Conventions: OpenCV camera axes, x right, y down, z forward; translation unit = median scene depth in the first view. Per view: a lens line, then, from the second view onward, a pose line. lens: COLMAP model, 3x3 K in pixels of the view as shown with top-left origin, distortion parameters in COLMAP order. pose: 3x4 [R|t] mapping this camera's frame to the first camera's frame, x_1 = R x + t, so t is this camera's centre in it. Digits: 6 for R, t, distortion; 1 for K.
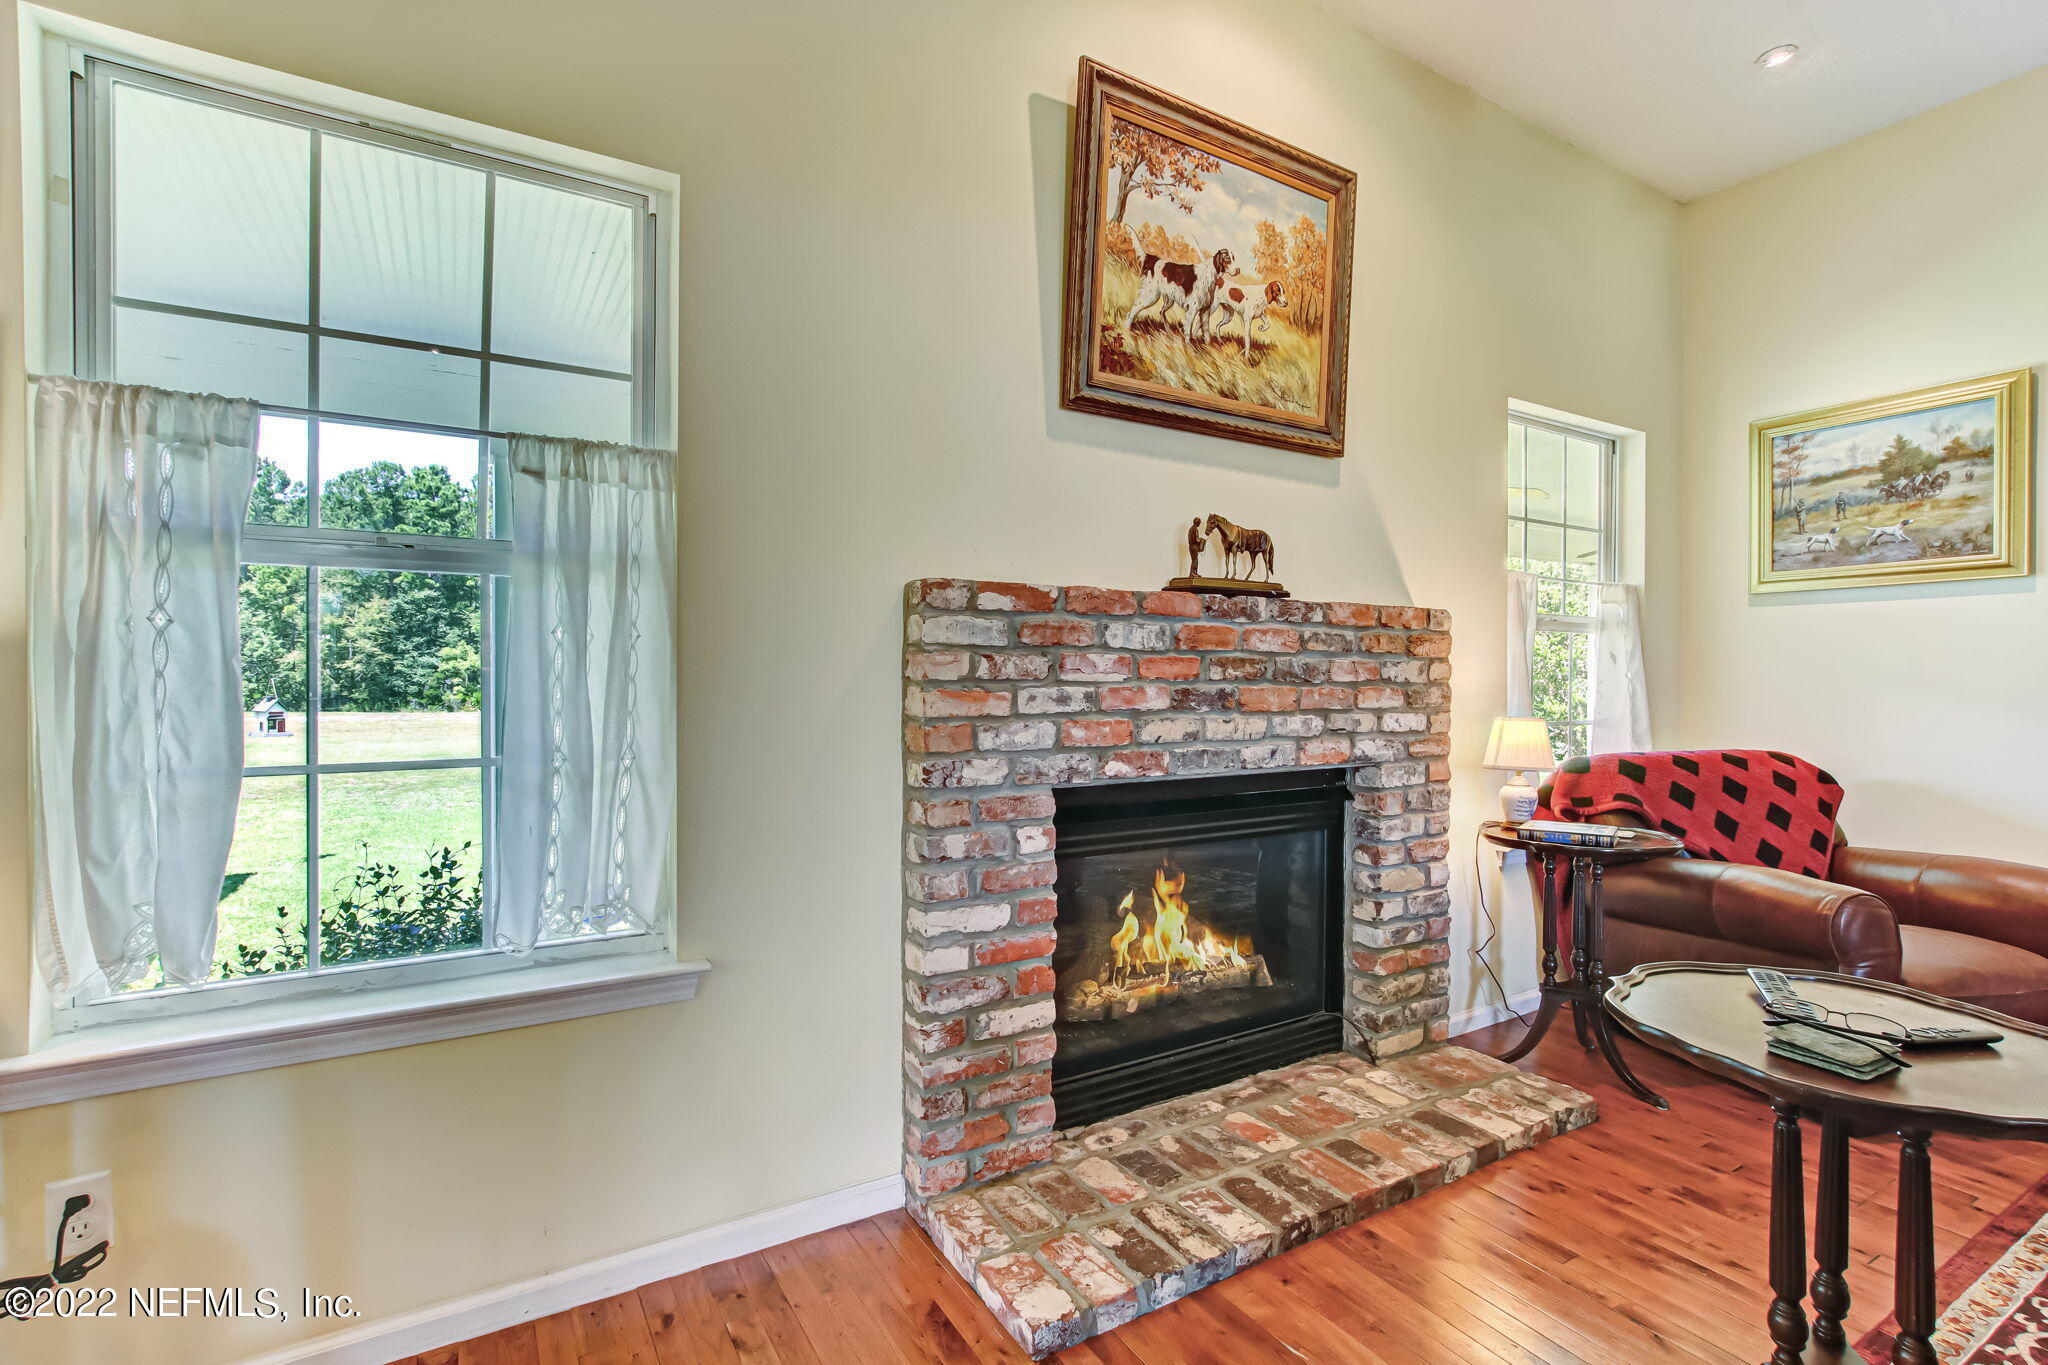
lens RADIAL K [[941.5, 0, 1022.5], [0, 941.5, 680.0], [0, 0, 1]] dist [-0.011903, 0.000241]
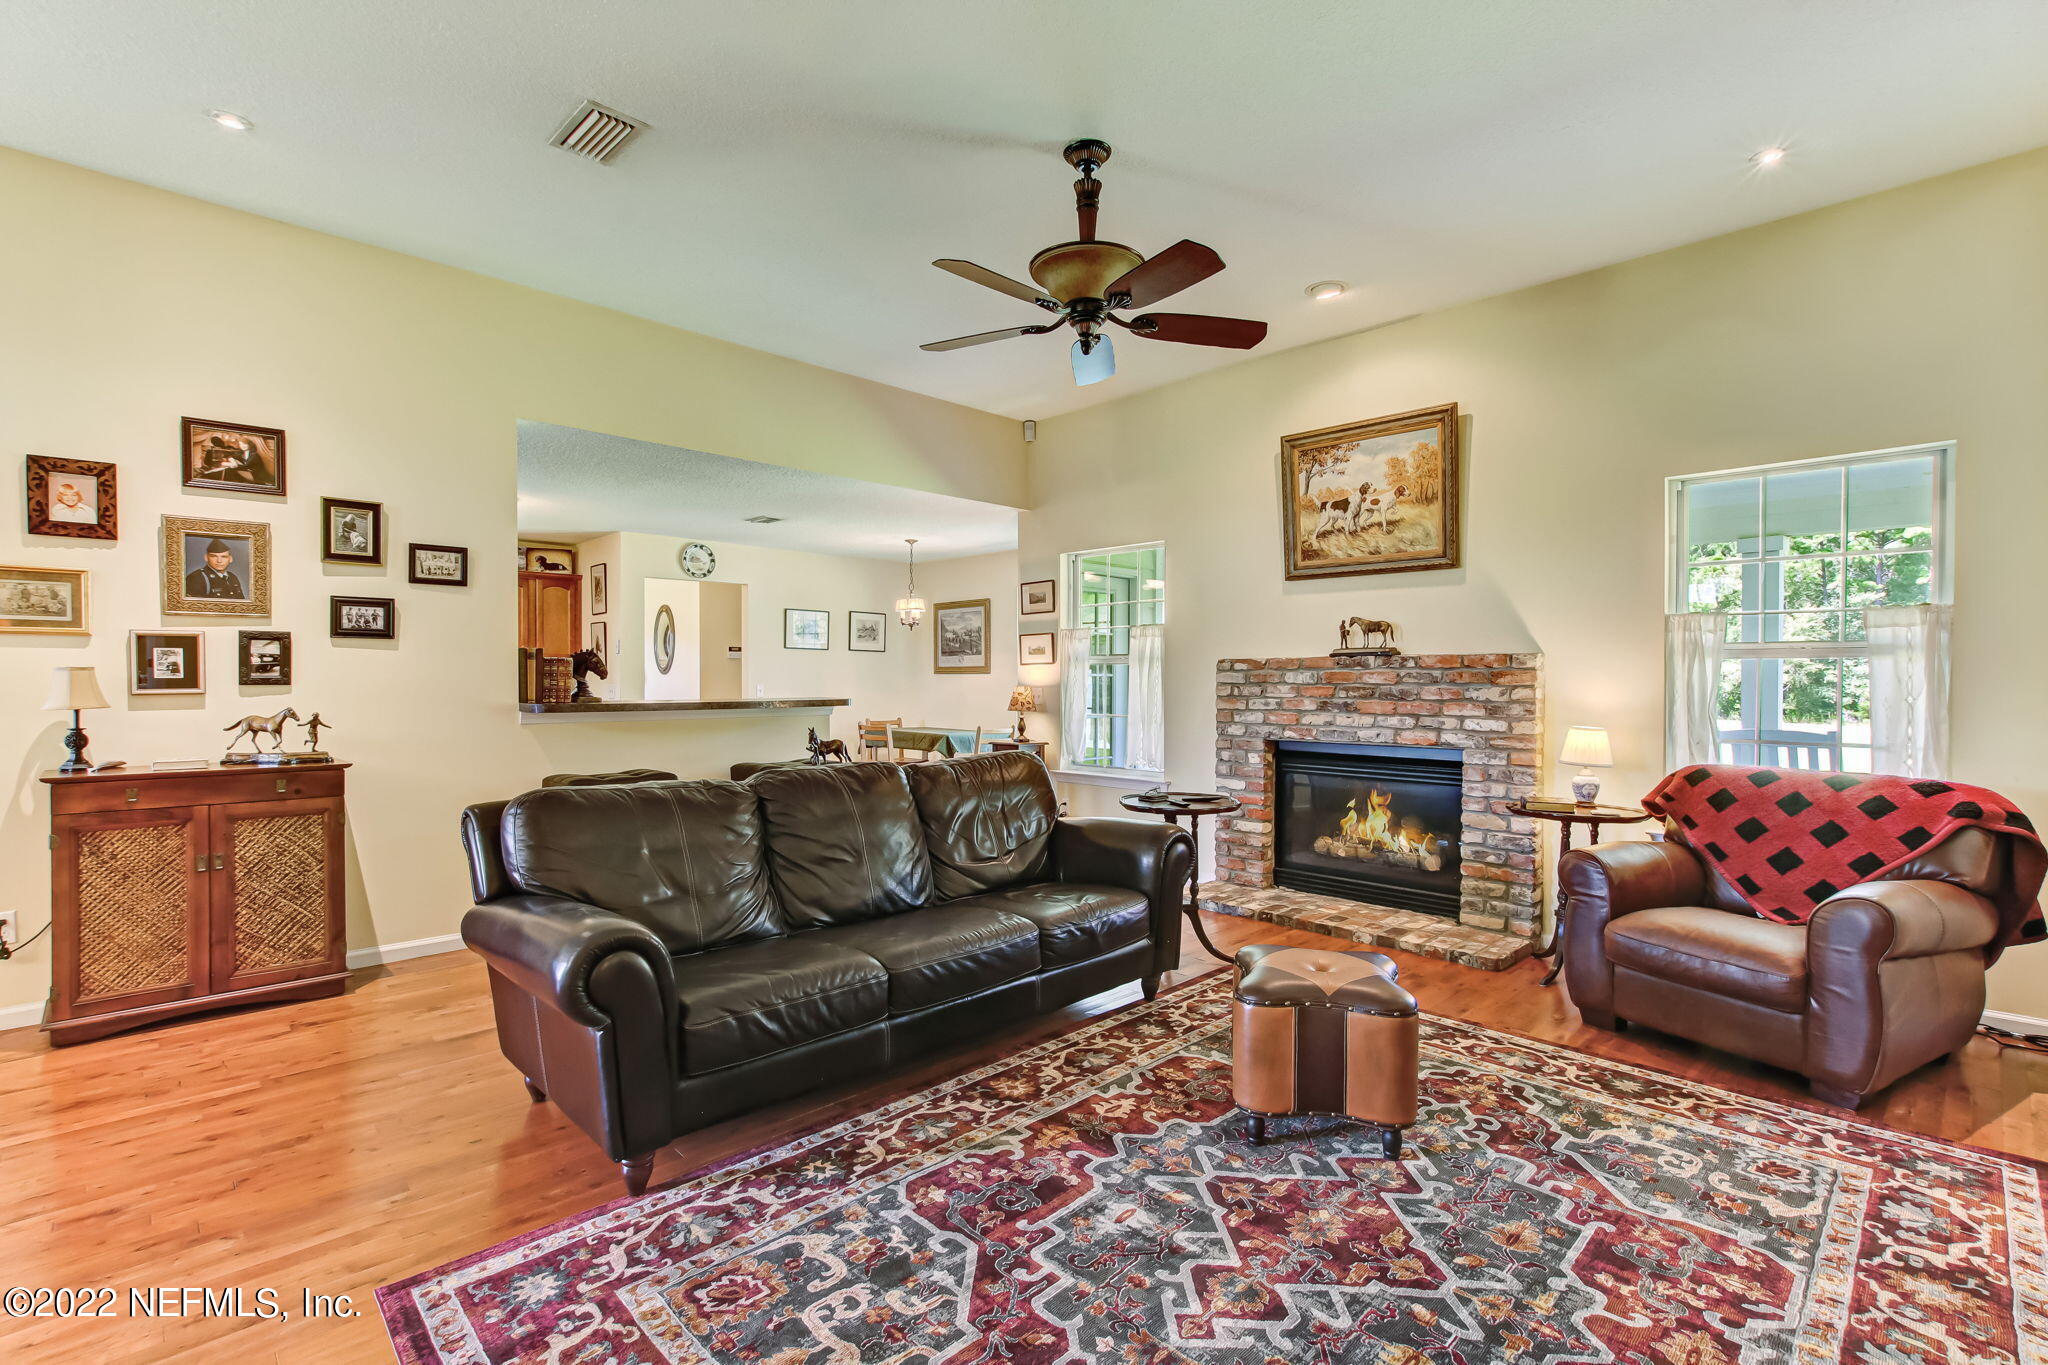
lens RADIAL K [[941.5, 0, 1029.5], [0, 941.5, 689.6], [0, 0, 1]] dist [-0.011903, 0.000241]
pose [[0.231807, 0.005685, -0.972745, 1.952566], [-0.005962, 0.999972, 0.004423, -0.020759], [0.972744, 0.004775, 0.231834, -0.157740]]
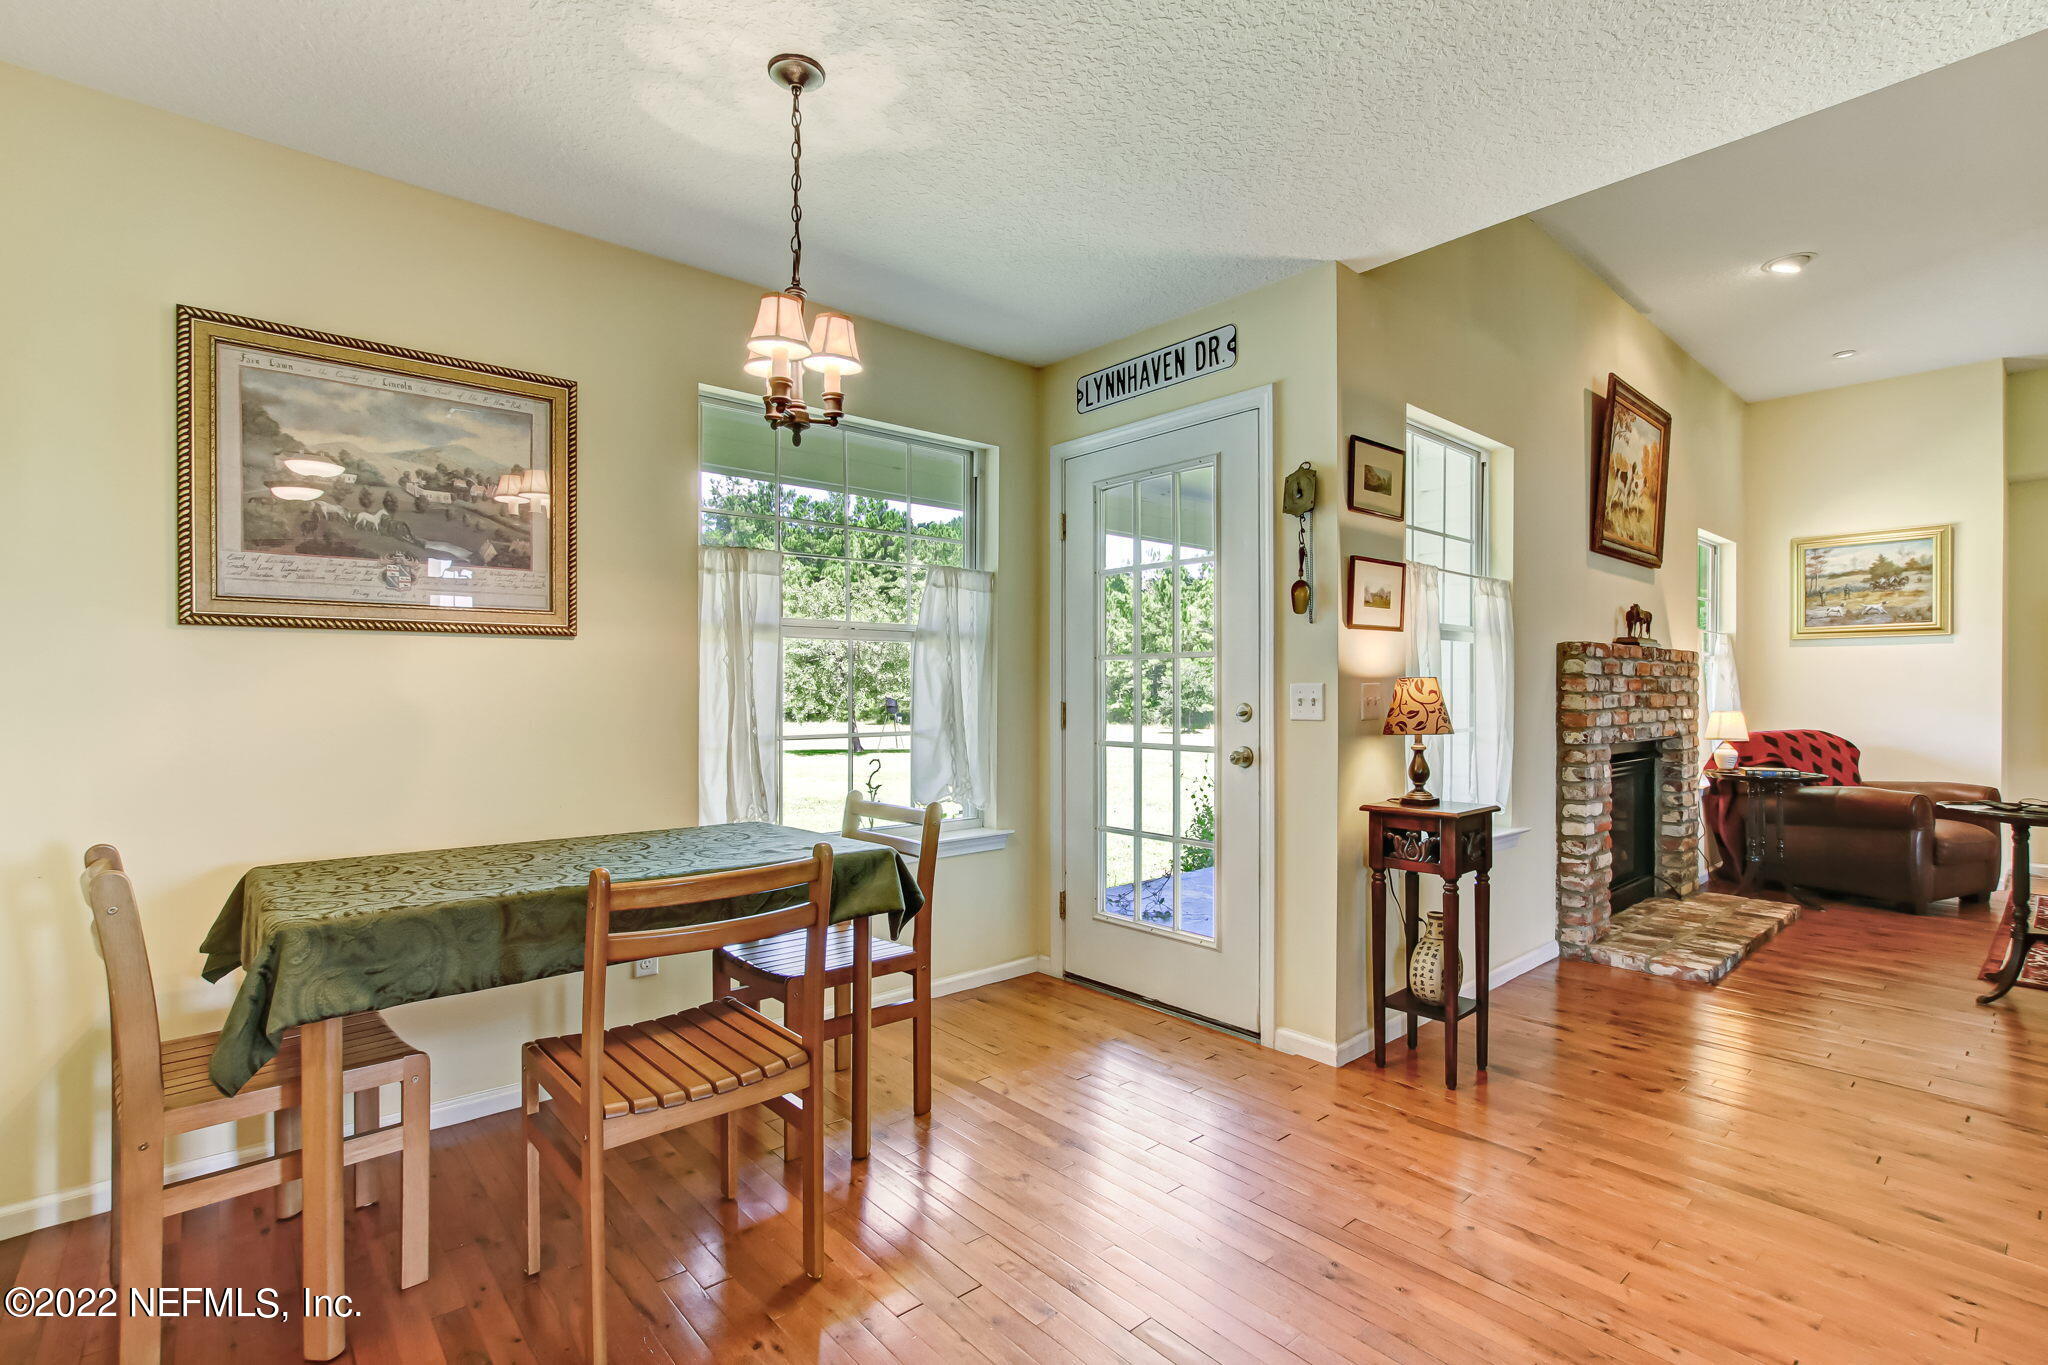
lens RADIAL K [[941.5, 0, 1013.8], [0, 941.5, 690.0], [0, 0, 1]] dist [-0.011903, 0.000241]
pose [[0.984469, -0.001698, 0.175552, -1.294951], [0.001677, 0.999999, 0.000269, -0.004224], [-0.175553, 0.000030, 0.984470, -0.605574]]
